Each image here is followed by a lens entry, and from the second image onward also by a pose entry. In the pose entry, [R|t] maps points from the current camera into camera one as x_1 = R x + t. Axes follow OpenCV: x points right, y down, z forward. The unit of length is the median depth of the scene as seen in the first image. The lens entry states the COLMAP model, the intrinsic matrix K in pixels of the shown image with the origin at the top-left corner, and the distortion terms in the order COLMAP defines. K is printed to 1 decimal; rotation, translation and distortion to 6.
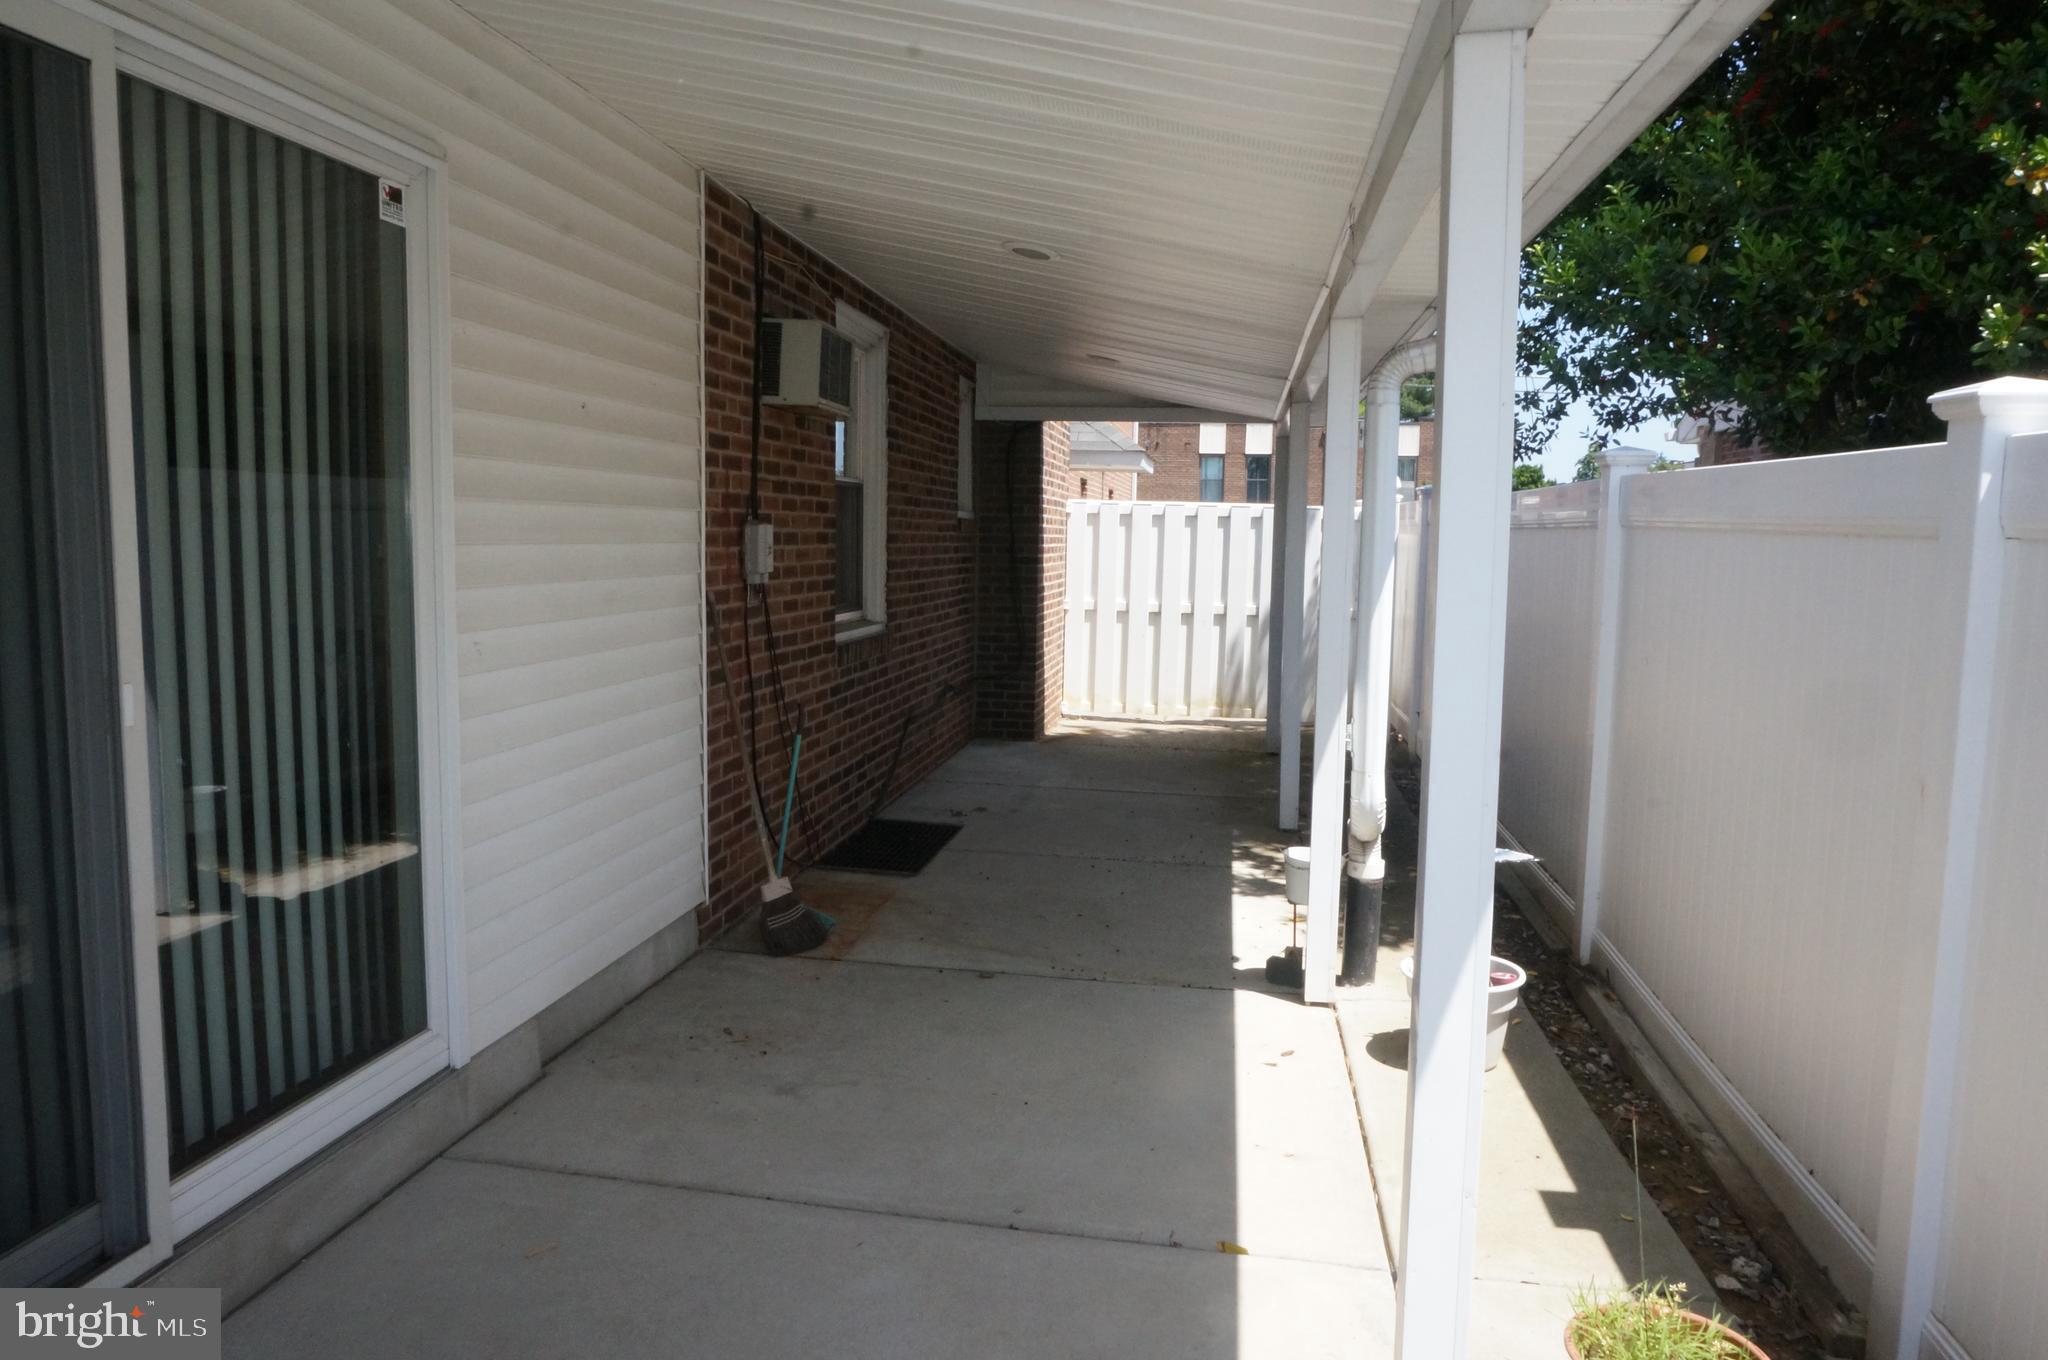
lens RADIAL K [[1366.7, 0, 1018.6], [0, 1366.7, 682.8], [0, 0, 1]] dist [-0.040805, 0.007223]
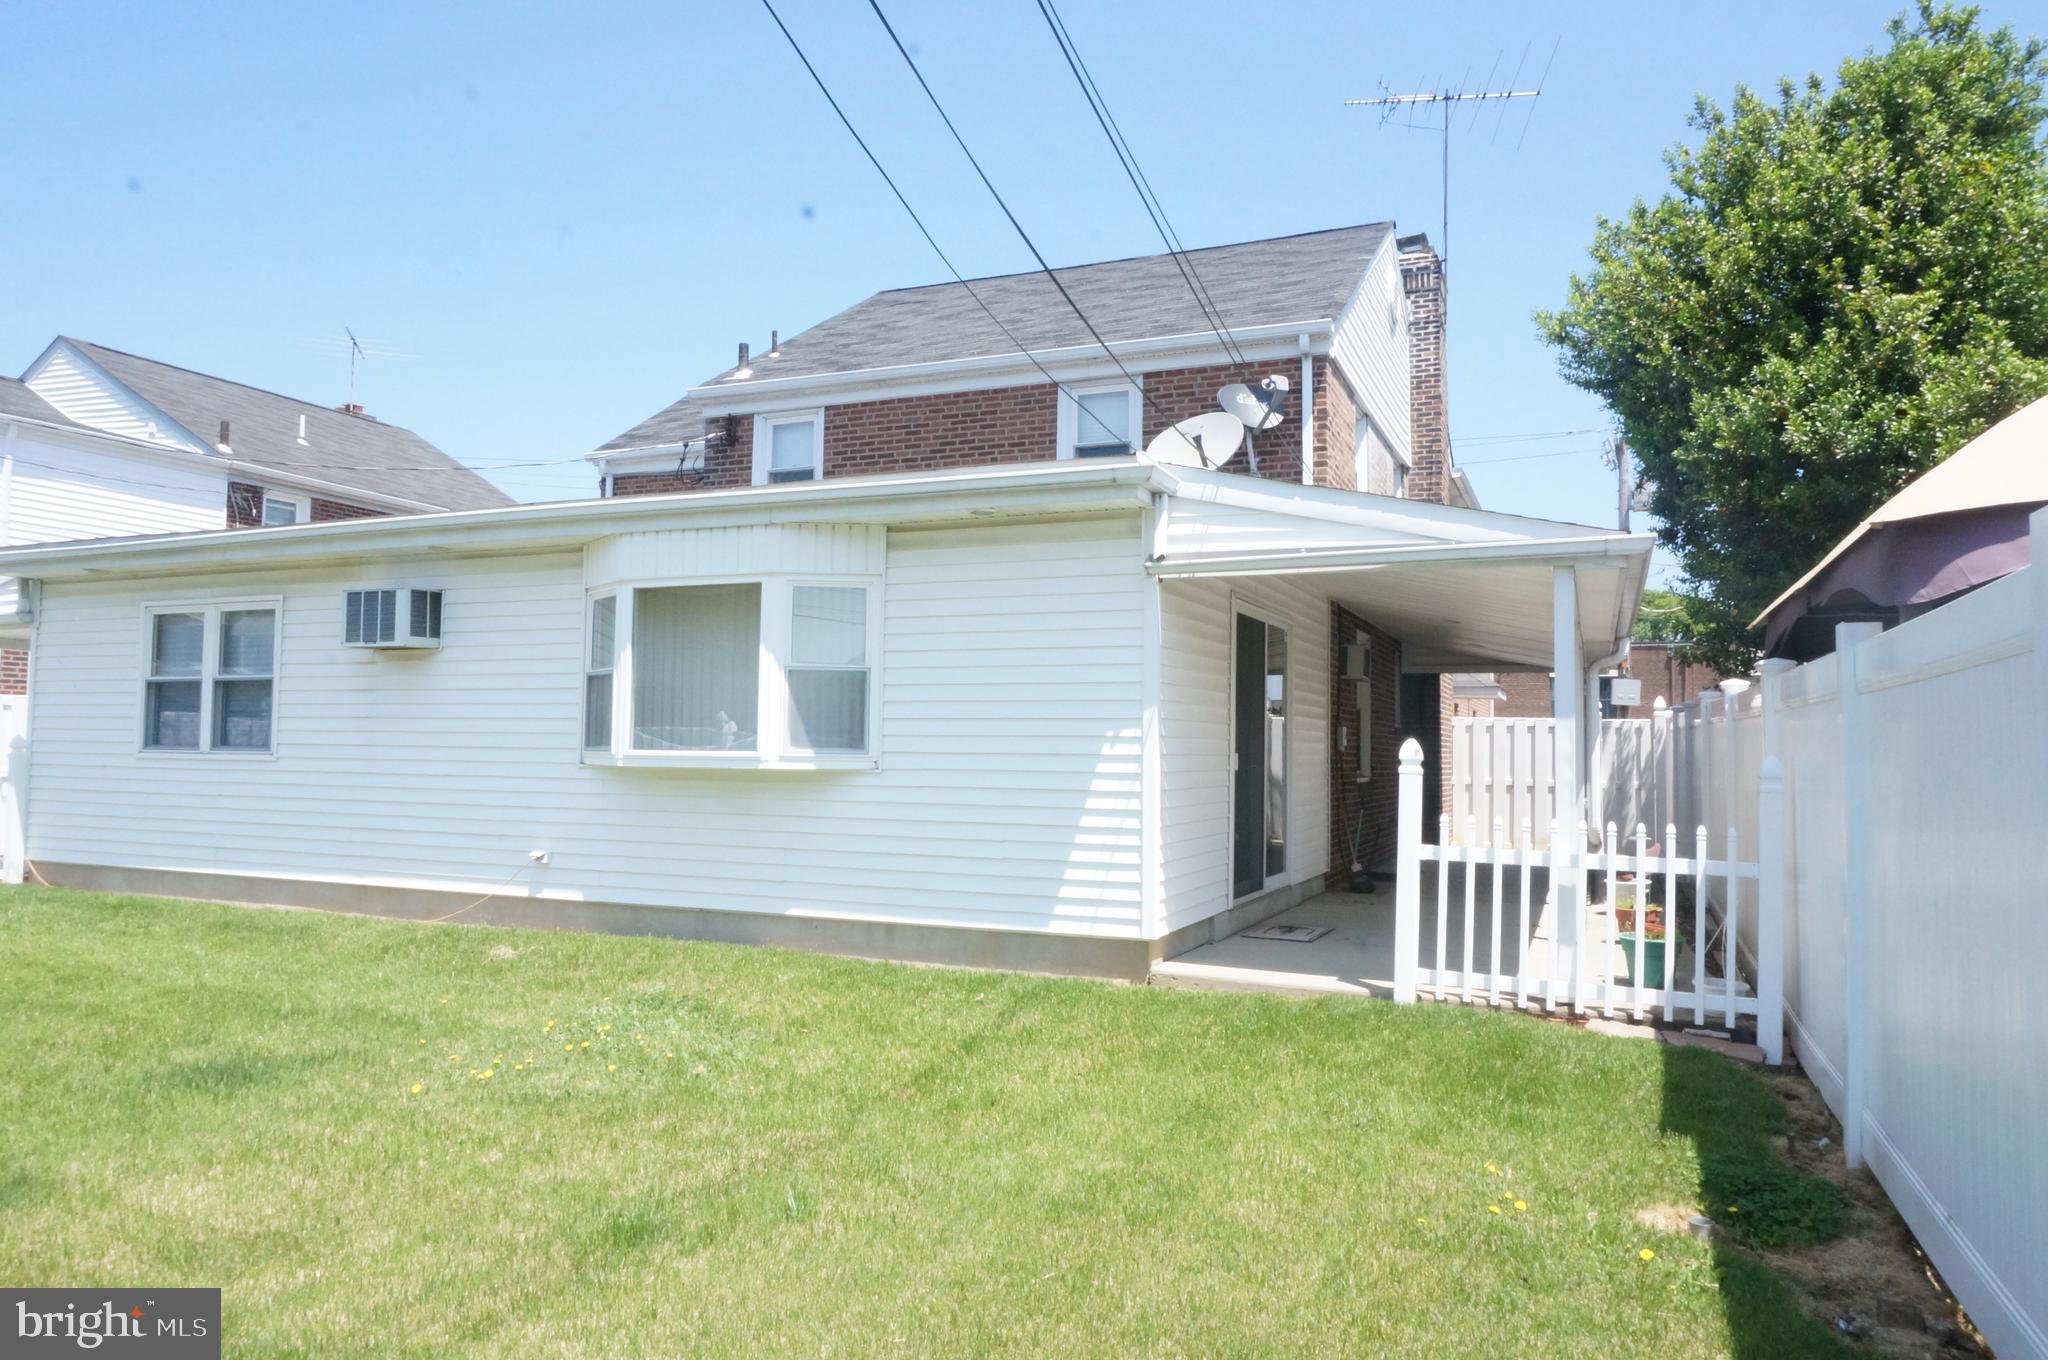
lens RADIAL K [[1366.7, 0, 1018.6], [0, 1366.7, 682.8], [0, 0, 1]] dist [-0.040805, 0.007223]
pose [[0.969503, -0.015453, -0.244591, -0.079396], [-0.024285, 0.987041, -0.158620, 0.112412], [0.243873, 0.159722, 0.956564, -0.808757]]
